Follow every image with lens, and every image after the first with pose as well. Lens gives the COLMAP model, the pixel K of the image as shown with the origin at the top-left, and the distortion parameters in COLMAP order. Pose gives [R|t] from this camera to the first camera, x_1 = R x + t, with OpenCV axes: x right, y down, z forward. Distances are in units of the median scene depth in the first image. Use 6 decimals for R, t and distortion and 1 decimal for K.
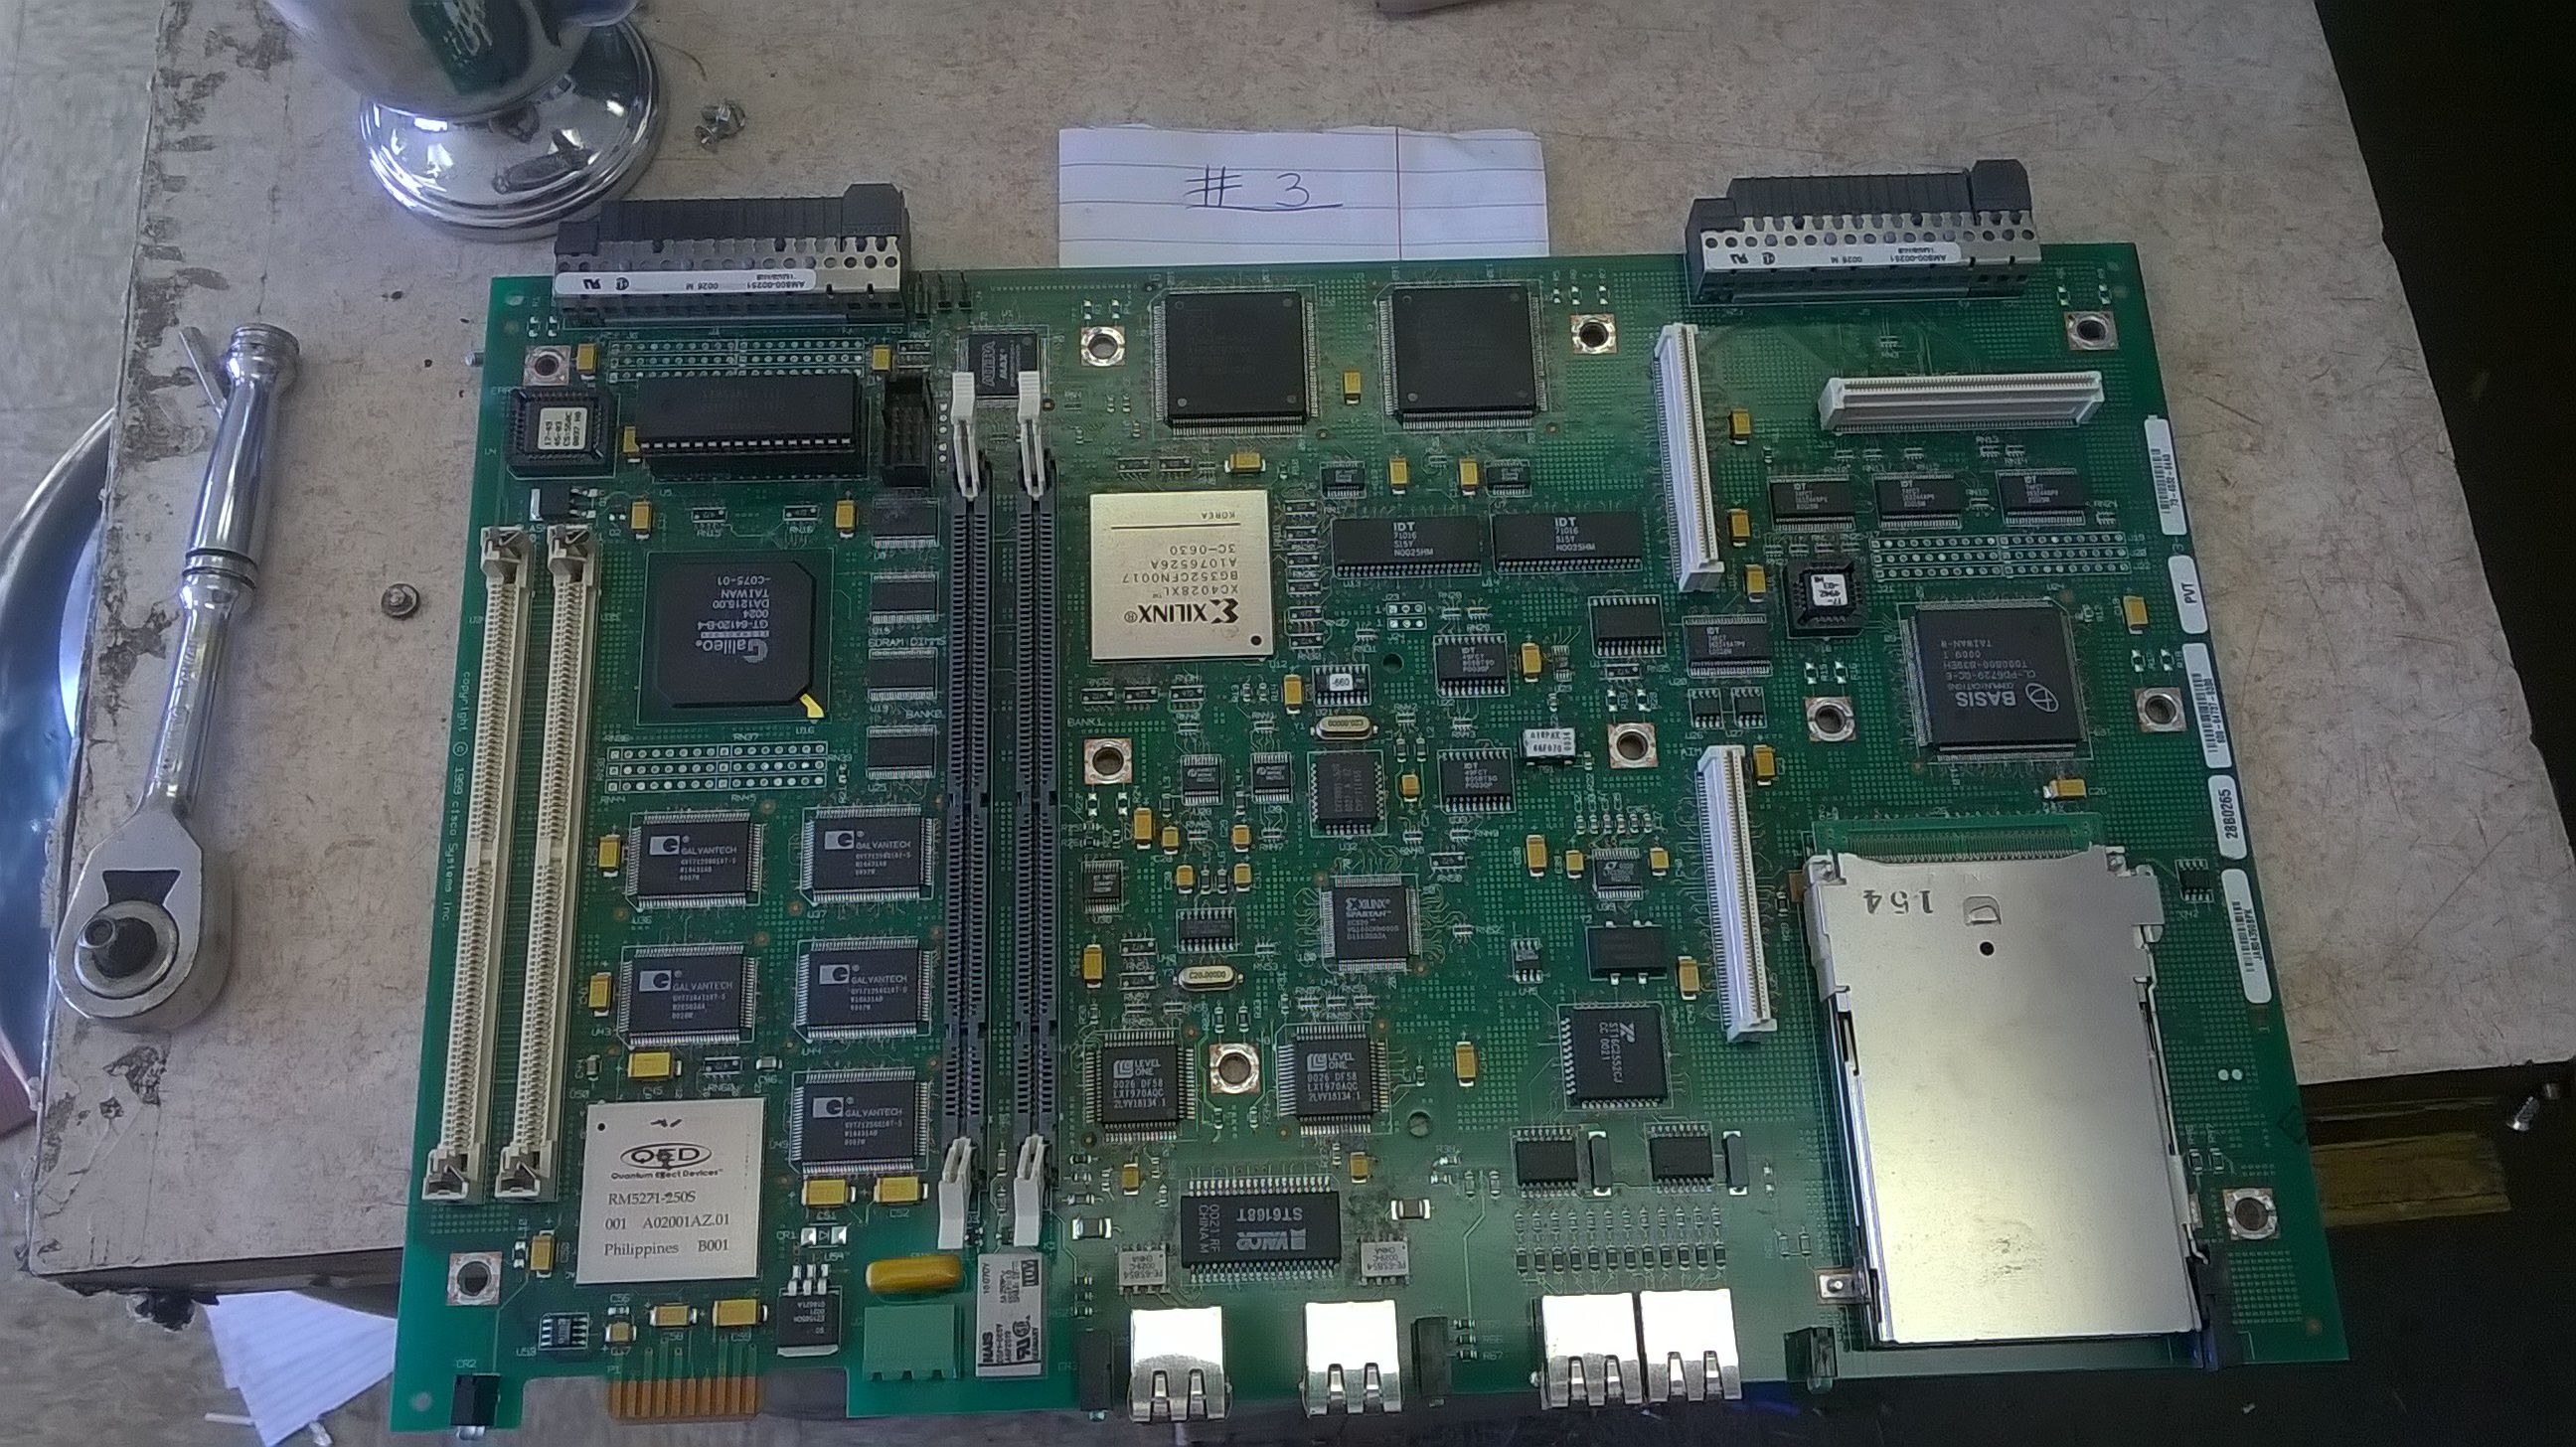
lens RADIAL K [[2194.3, 0, 1291.8], [0, 2194.3, 766.8], [0, 0, 1]] dist [0.012767, -0.054519]
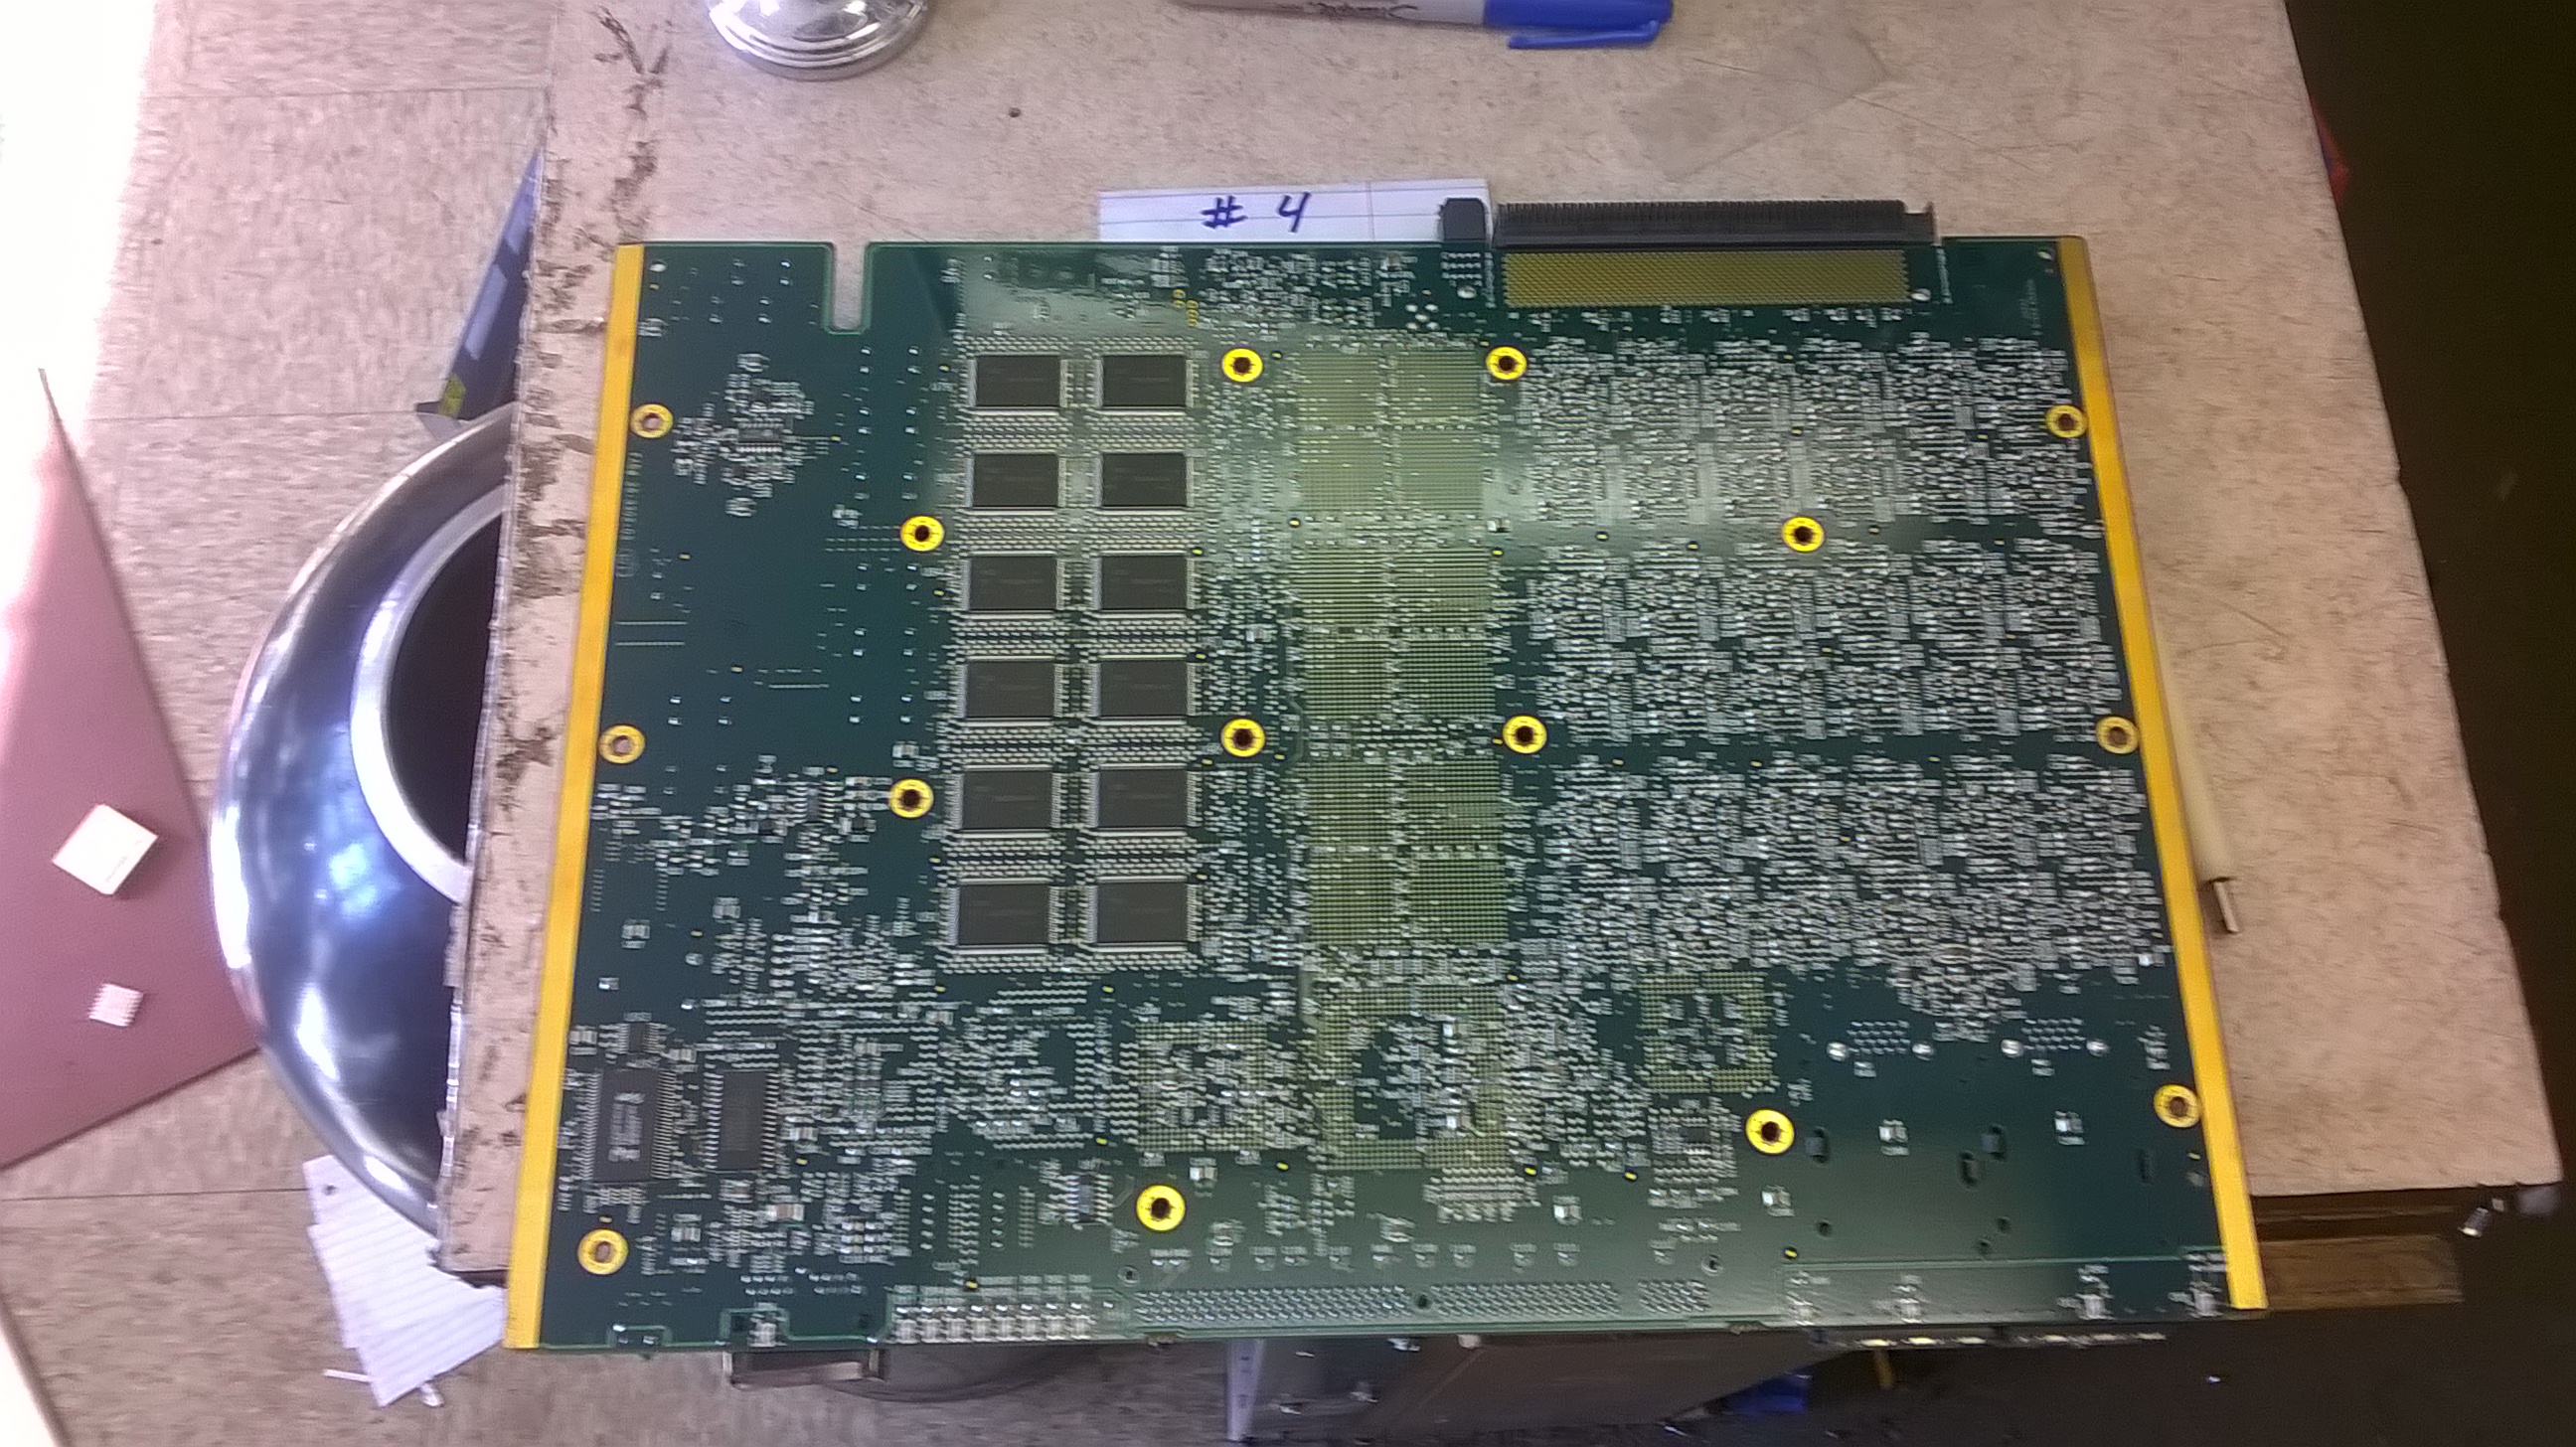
lens RADIAL K [[2194.3, 0, 1295.4], [0, 2194.3, 779.6], [0, 0, 1]] dist [0.012767, -0.054519]
pose [[0.999076, 0.041630, -0.010662, -0.081578], [-0.041558, 0.999112, 0.006866, -0.063330], [0.010938, -0.006417, 0.999920, -0.202640]]
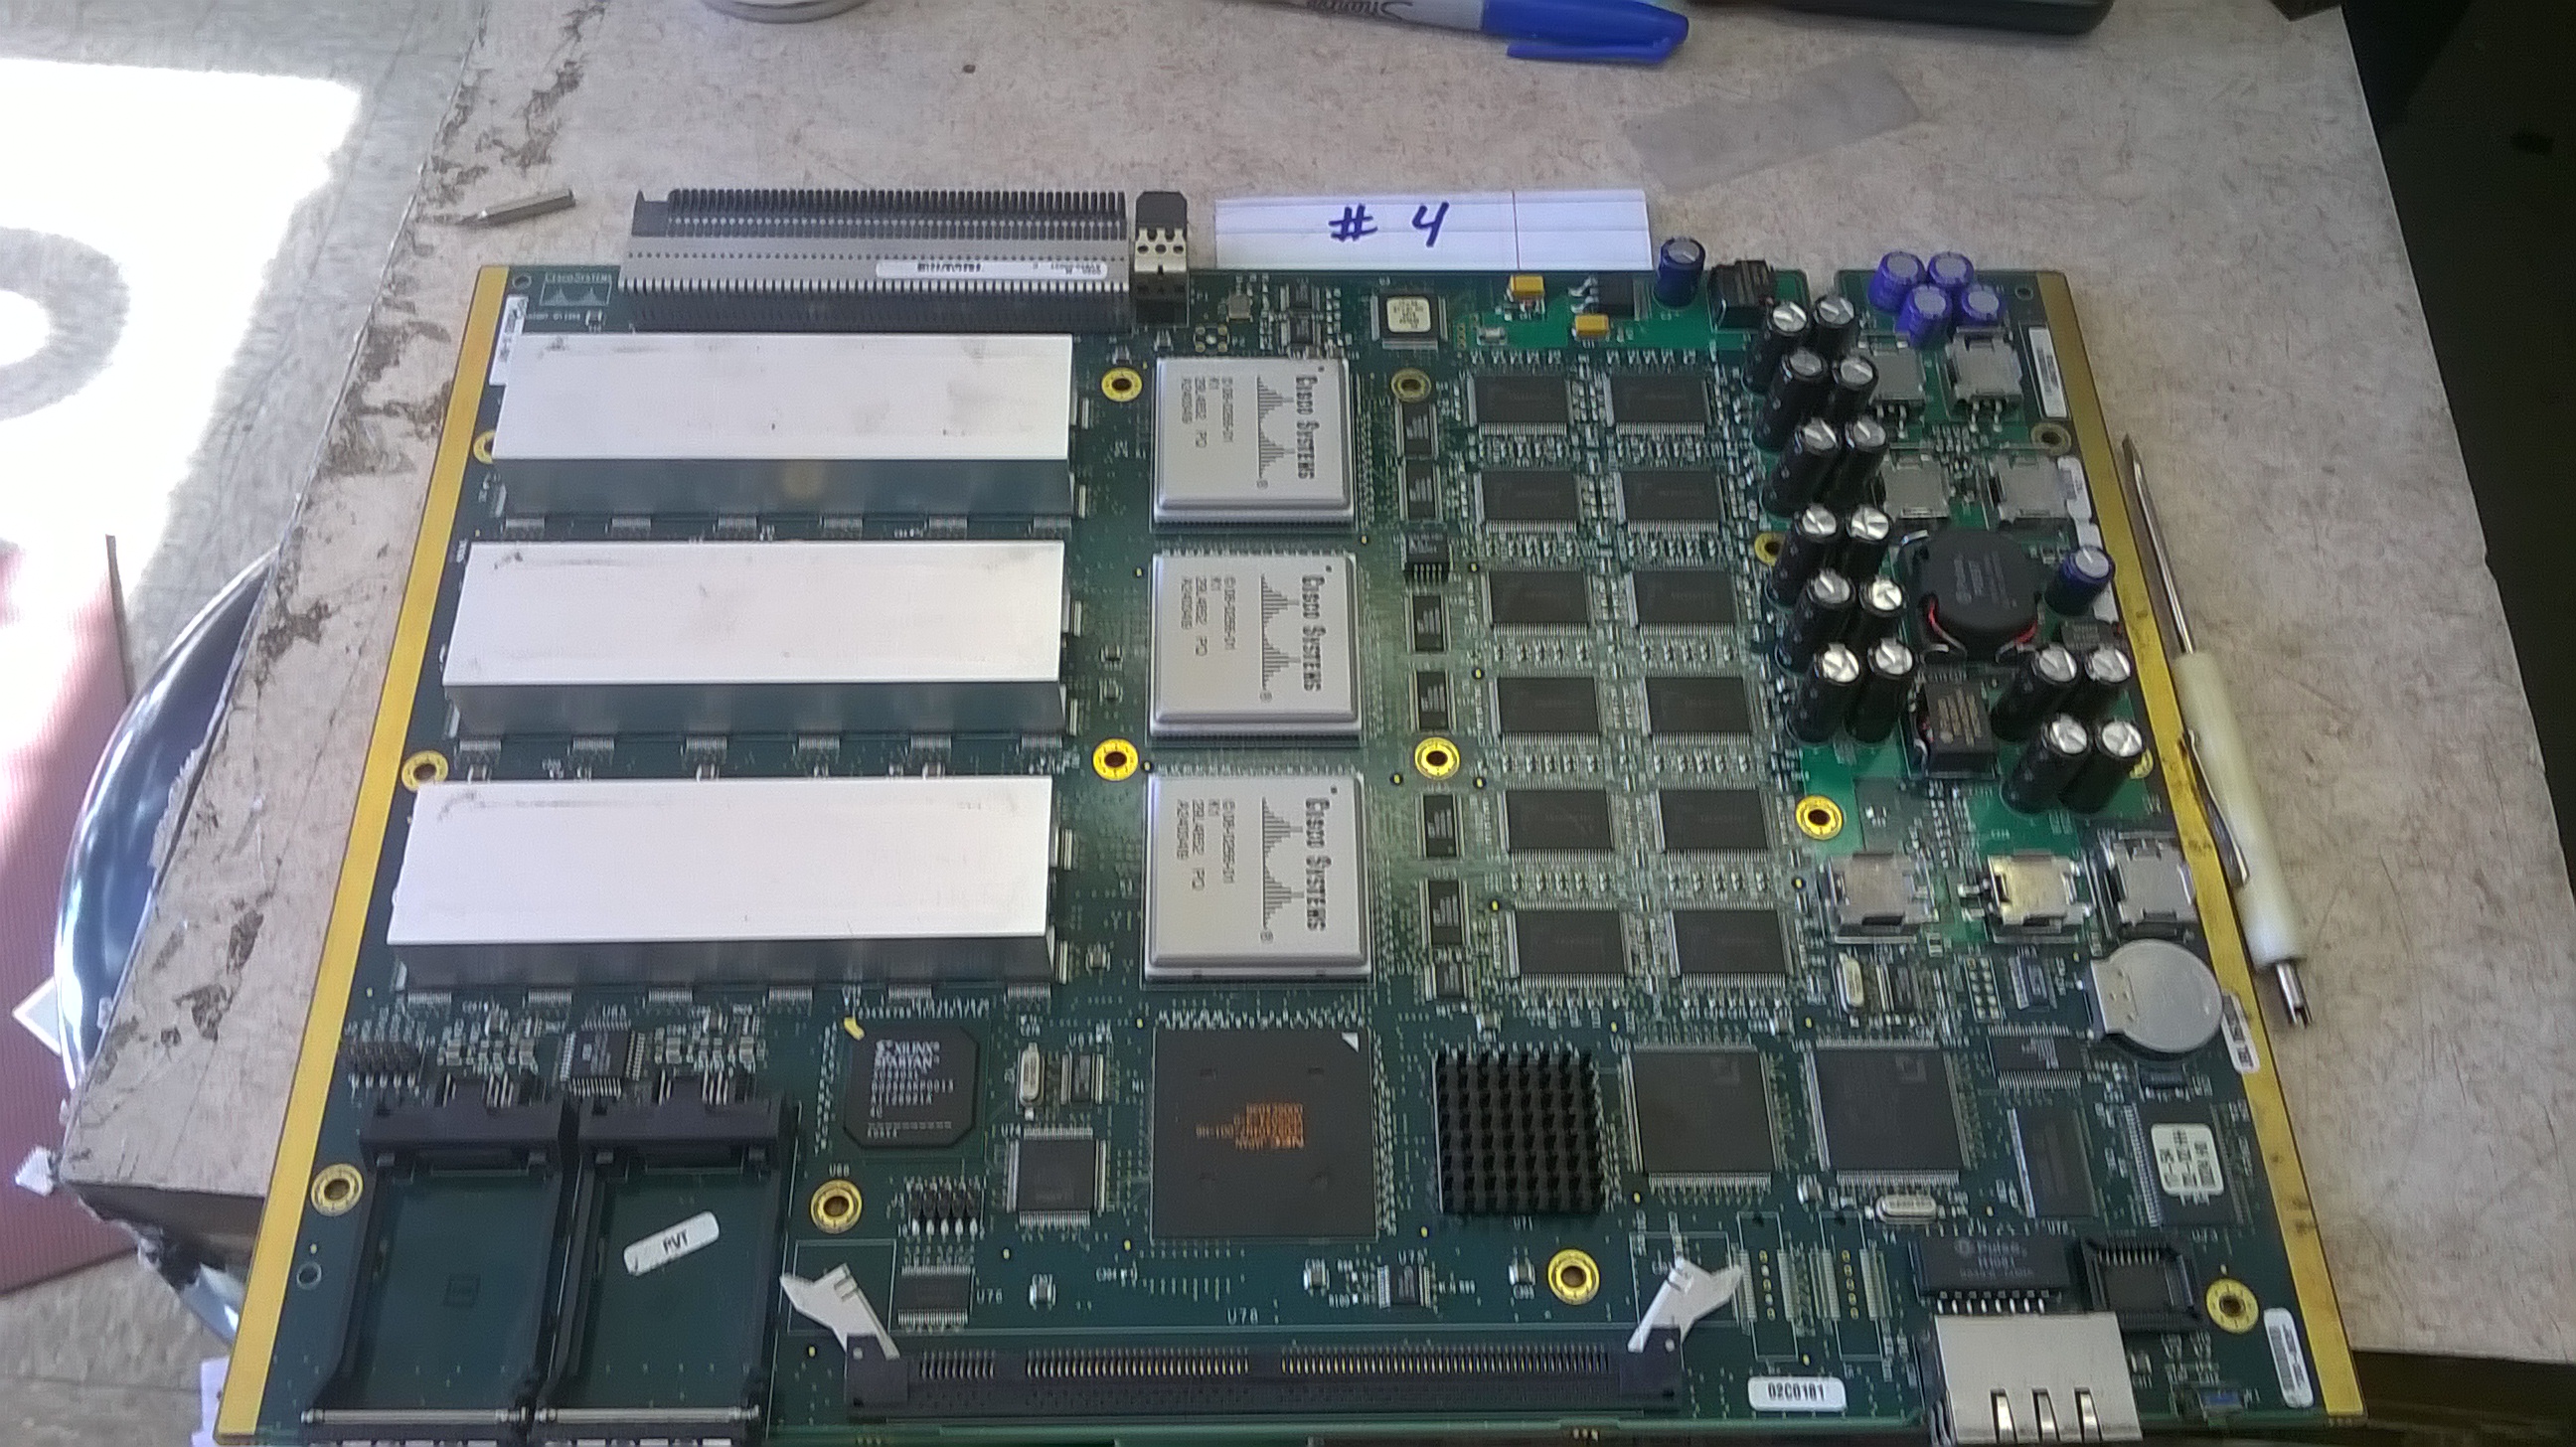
lens RADIAL K [[2194.3, 0, 1279.4], [0, 2194.3, 767.6], [0, 0, 1]] dist [0.012767, -0.054519]
pose [[0.987884, 0.136542, -0.073772, 0.031530], [-0.147824, 0.972623, -0.179310, 0.122080], [0.047269, 0.188043, 0.981023, -0.011454]]
